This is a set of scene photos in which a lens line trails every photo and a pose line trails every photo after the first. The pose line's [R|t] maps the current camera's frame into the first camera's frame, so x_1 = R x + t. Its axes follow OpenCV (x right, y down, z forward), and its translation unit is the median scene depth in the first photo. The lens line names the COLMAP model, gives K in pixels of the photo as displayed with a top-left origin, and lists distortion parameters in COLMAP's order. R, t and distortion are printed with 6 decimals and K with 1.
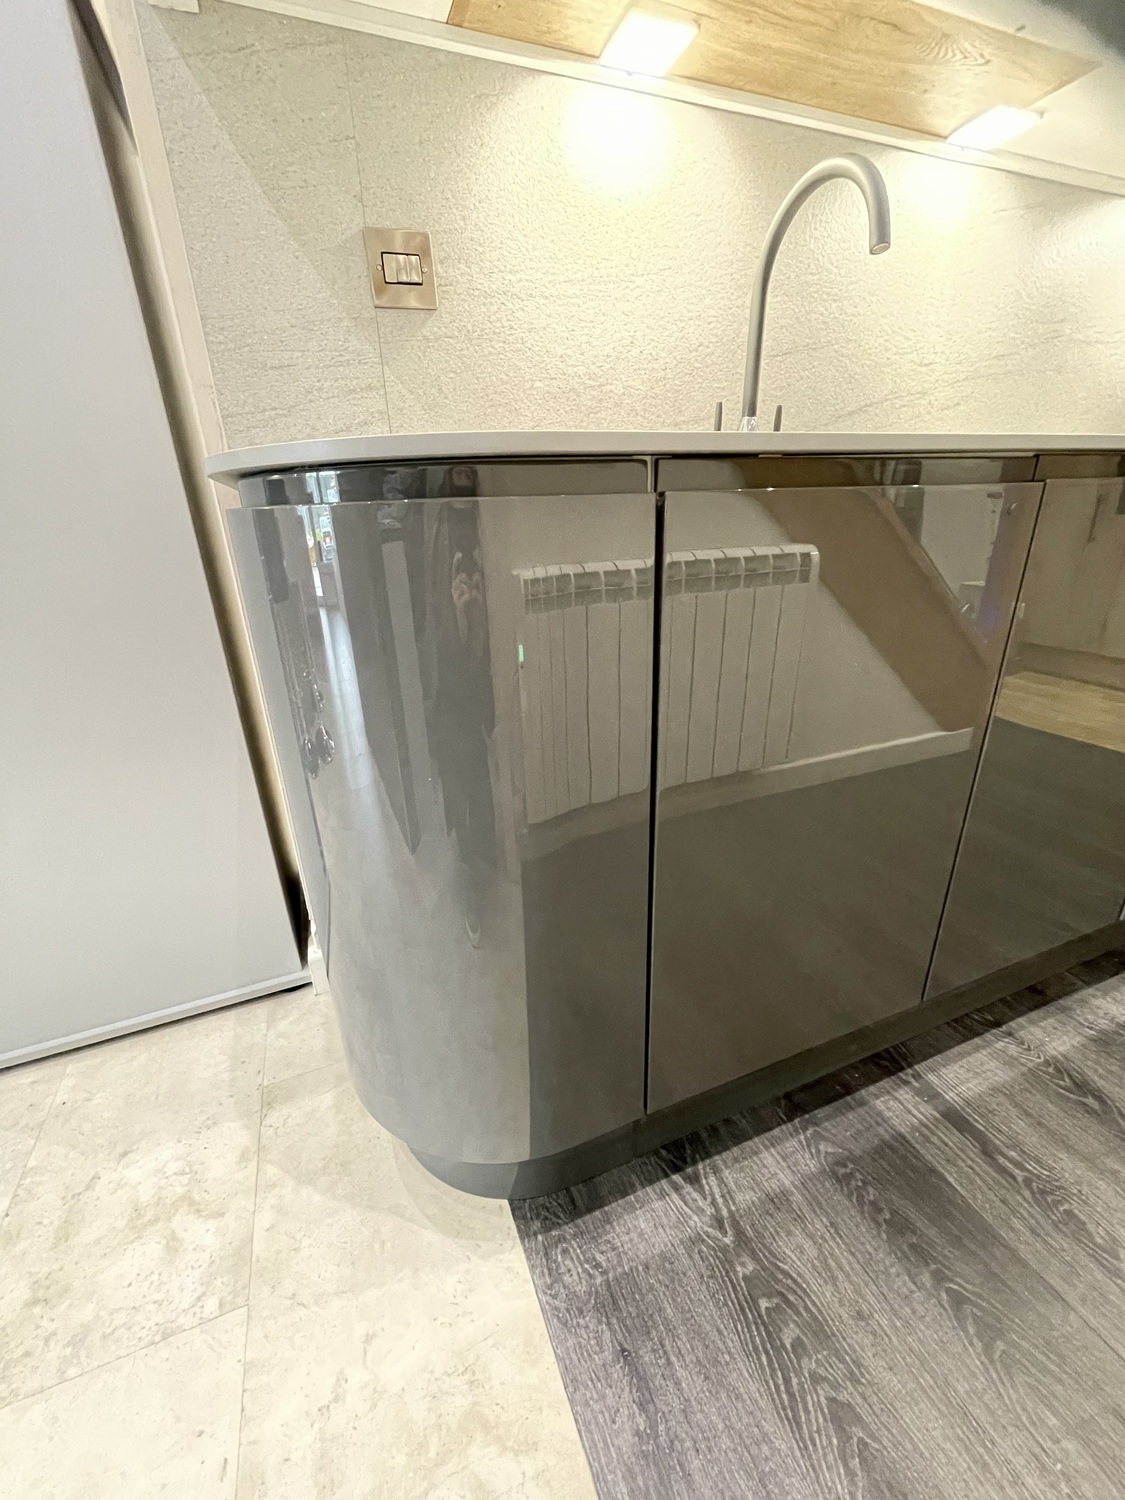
lens RADIAL K [[614.2, 0, 559.8], [0, 614.2, 756.4], [0, 0, 1]] dist [-0.003066, -0.000181]
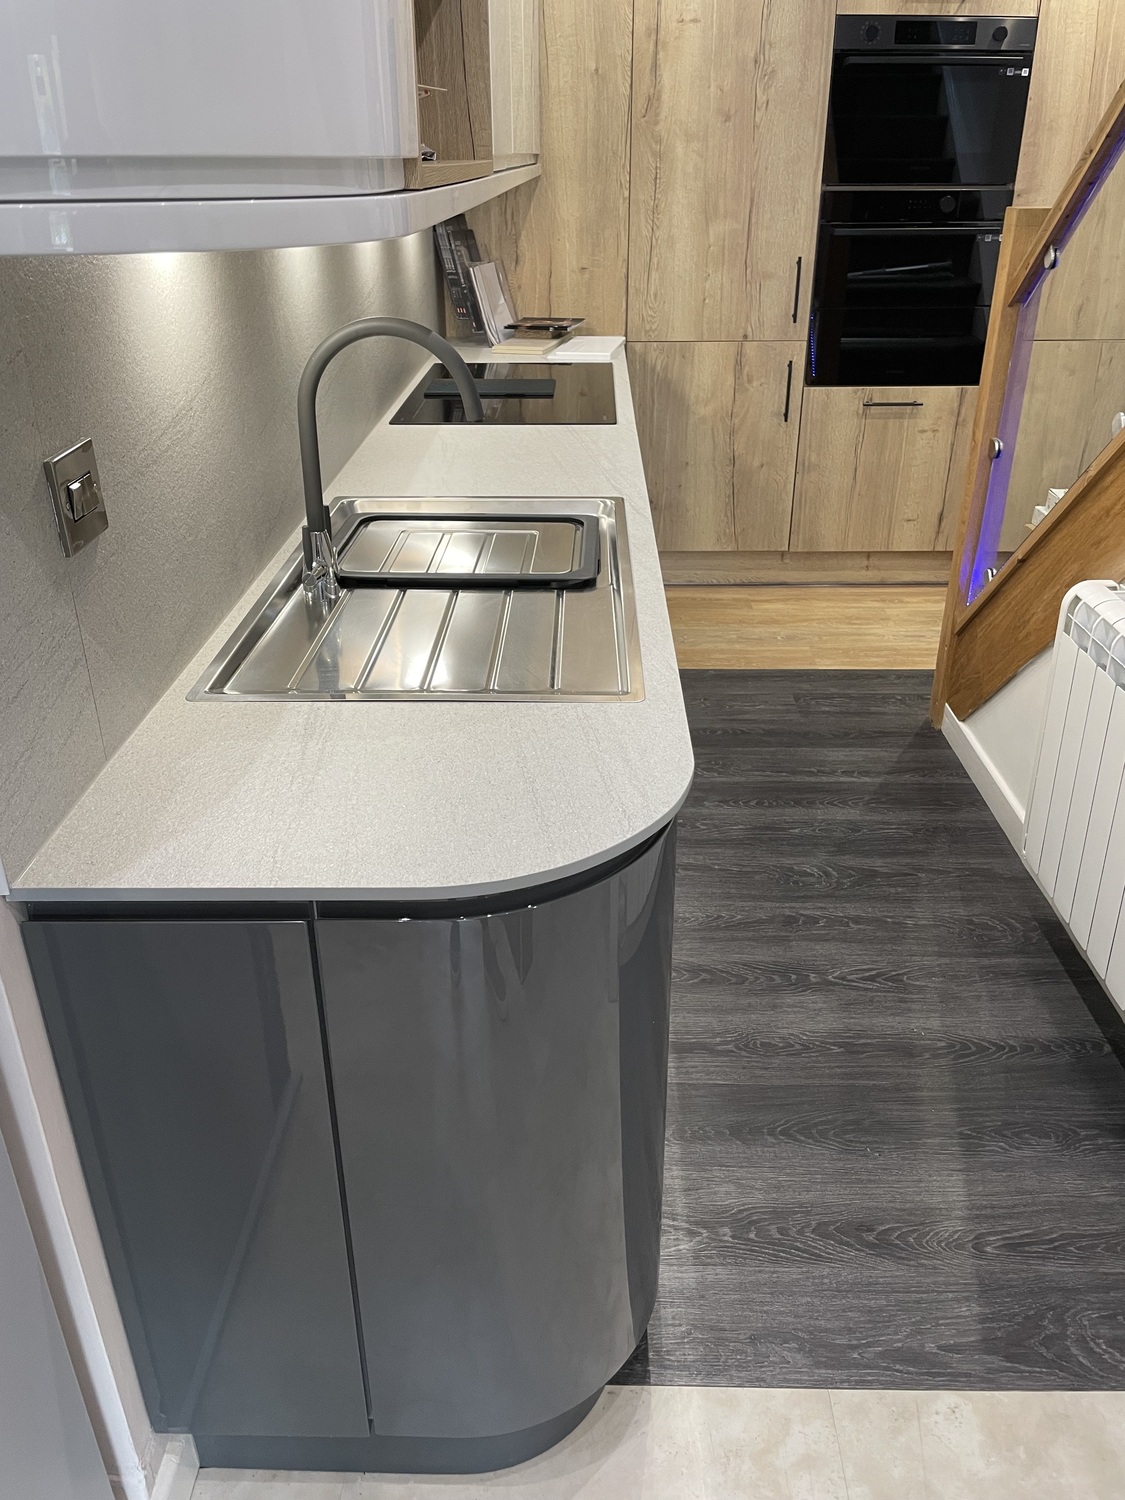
lens RADIAL K [[1144.7, 0, 570.1], [0, 1144.7, 747.0], [0, 0, 1]] dist [0.077953, -0.113648]
pose [[0.381493, -0.390702, 0.837744, -1.199834], [0.338082, 0.902468, 0.266931, -0.683373], [-0.860328, 0.181394, 0.476374, -0.028243]]
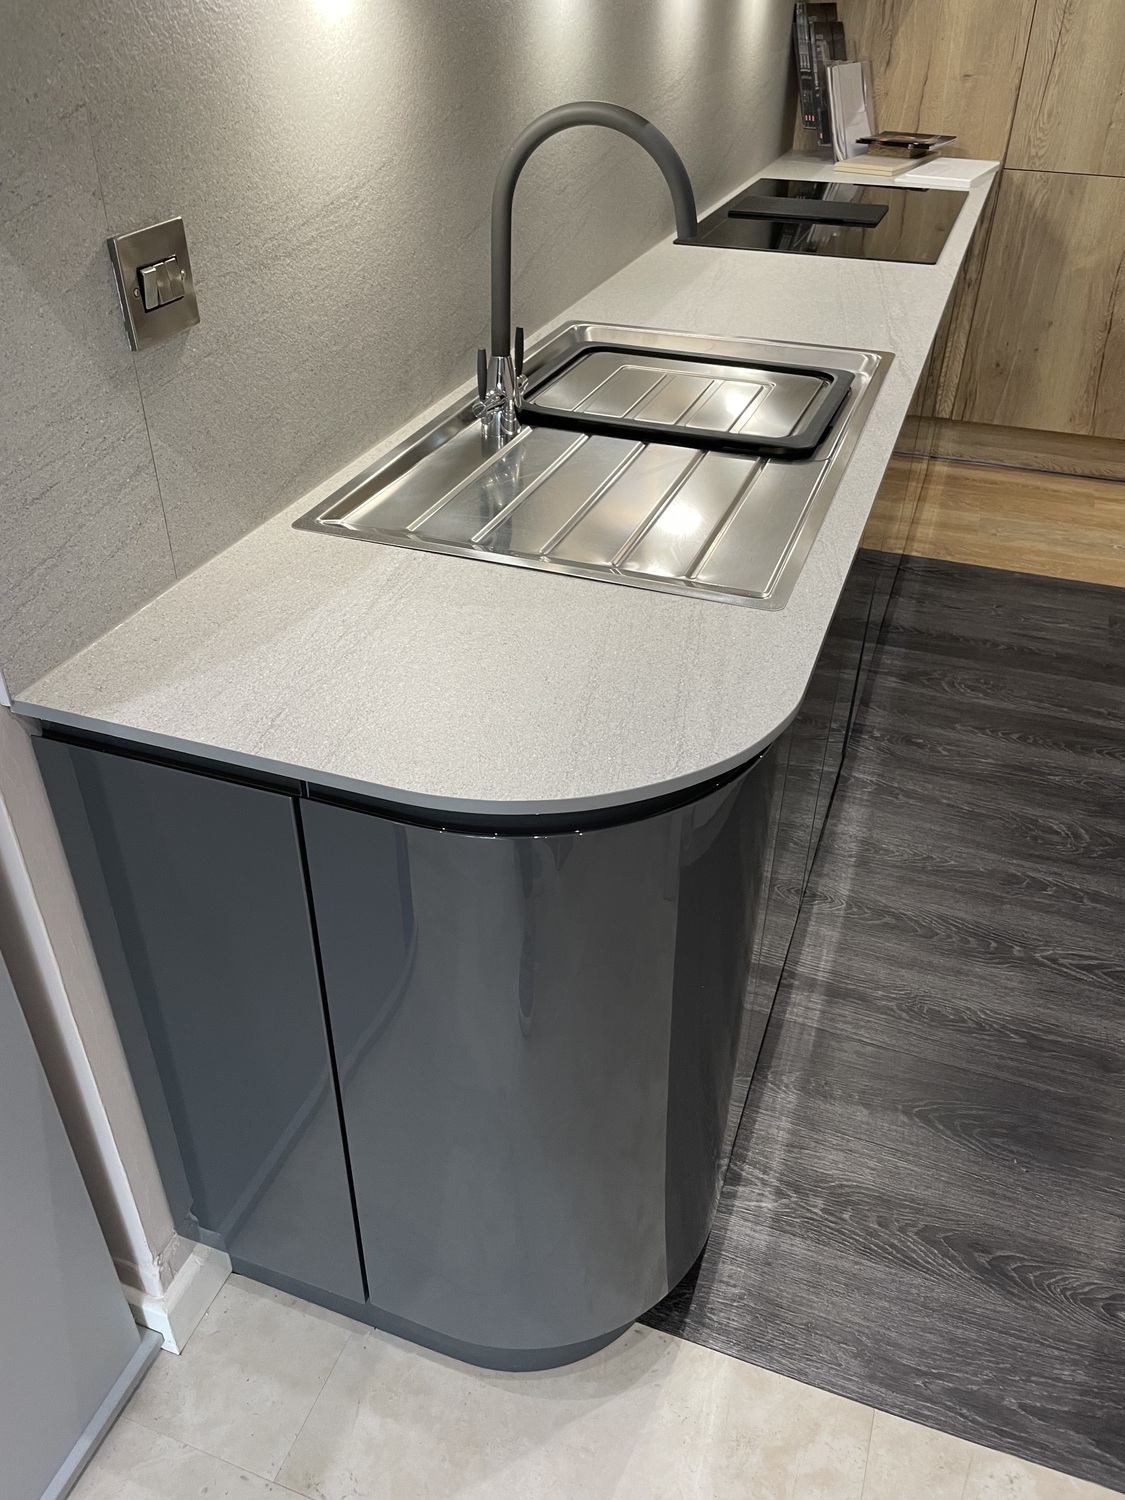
lens RADIAL K [[1144.7, 0, 564.1], [0, 1144.7, 752.0], [0, 0, 1]] dist [0.077953, -0.113648]
pose [[0.662808, -0.392388, 0.637744, -0.885570], [0.249061, 0.918734, 0.306425, -0.601041], [-0.706154, -0.044264, 0.706673, -0.121356]]
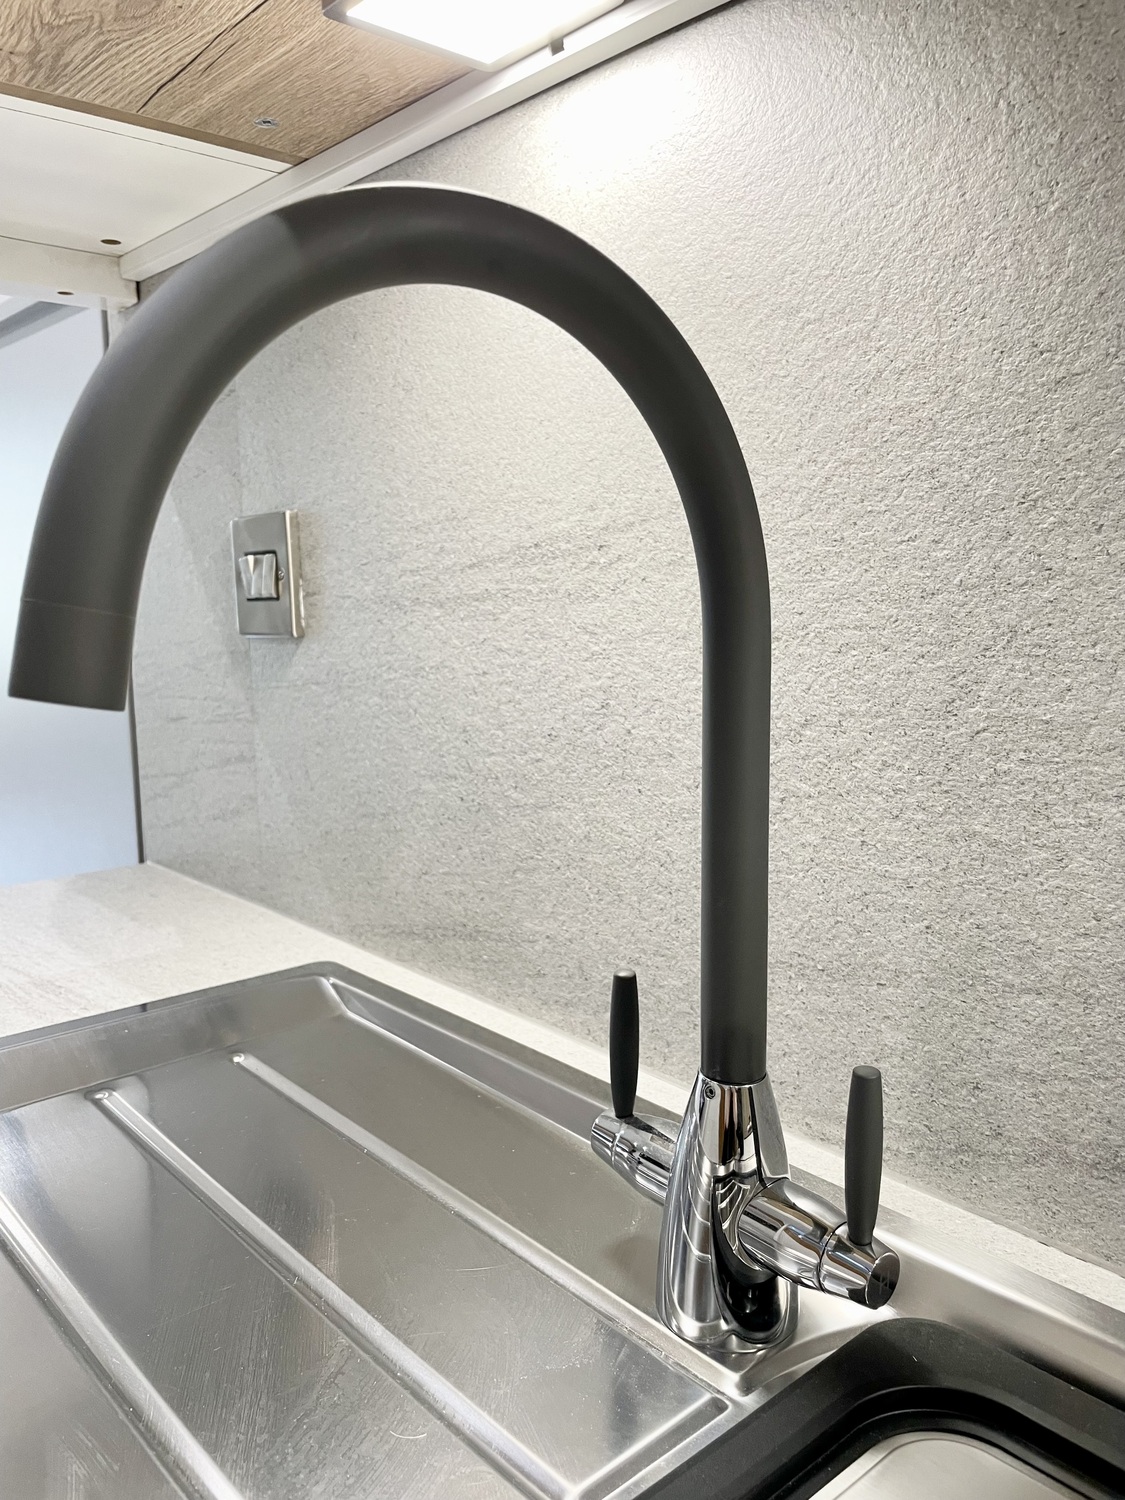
lens RADIAL K [[1144.7, 0, 587.2], [0, 1144.7, 761.8], [0, 0, 1]] dist [0.077953, -0.113648]
pose [[0.360217, 0.173329, -0.916625, 0.766717], [-0.363855, 0.930870, 0.033034, -0.757699], [0.858984, 0.321619, 0.398381, 0.869037]]
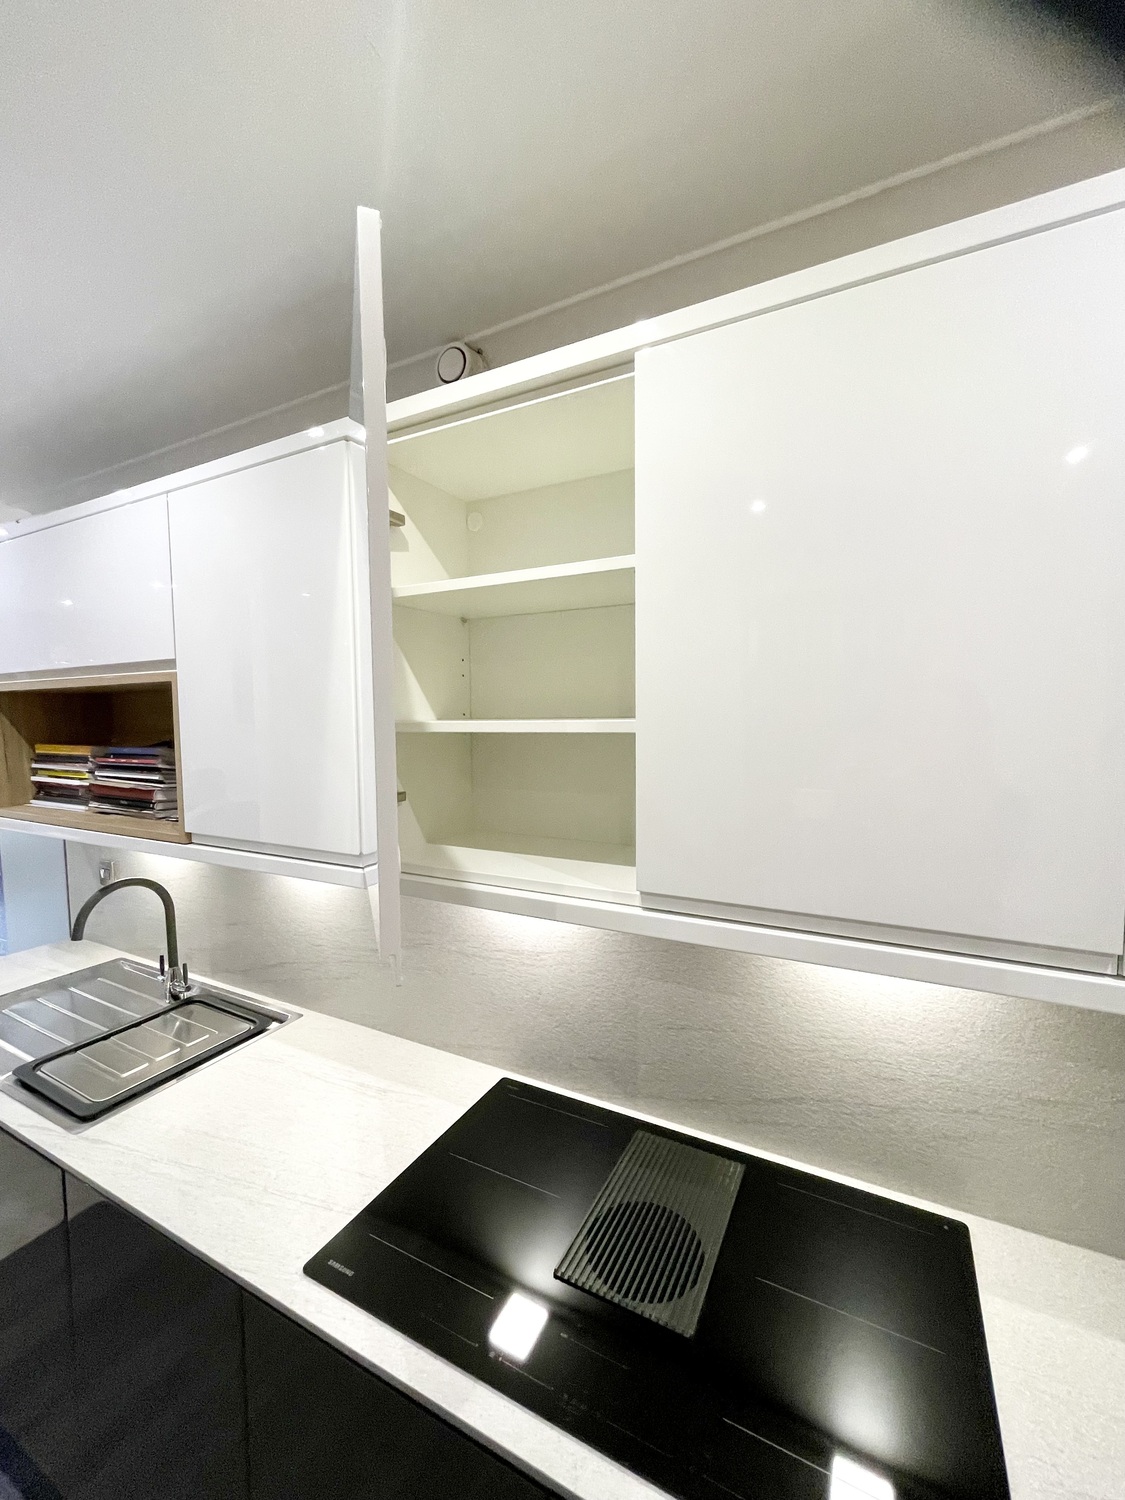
lens RADIAL K [[614.2, 0, 557.8], [0, 614.2, 752.8], [0, 0, 1]] dist [-0.003066, -0.000181]
pose [[0.648283, 0.077528, -0.757443, 2.671506], [-0.298405, 0.941090, -0.159074, -1.363186], [0.700489, 0.329149, 0.633227, 0.535705]]
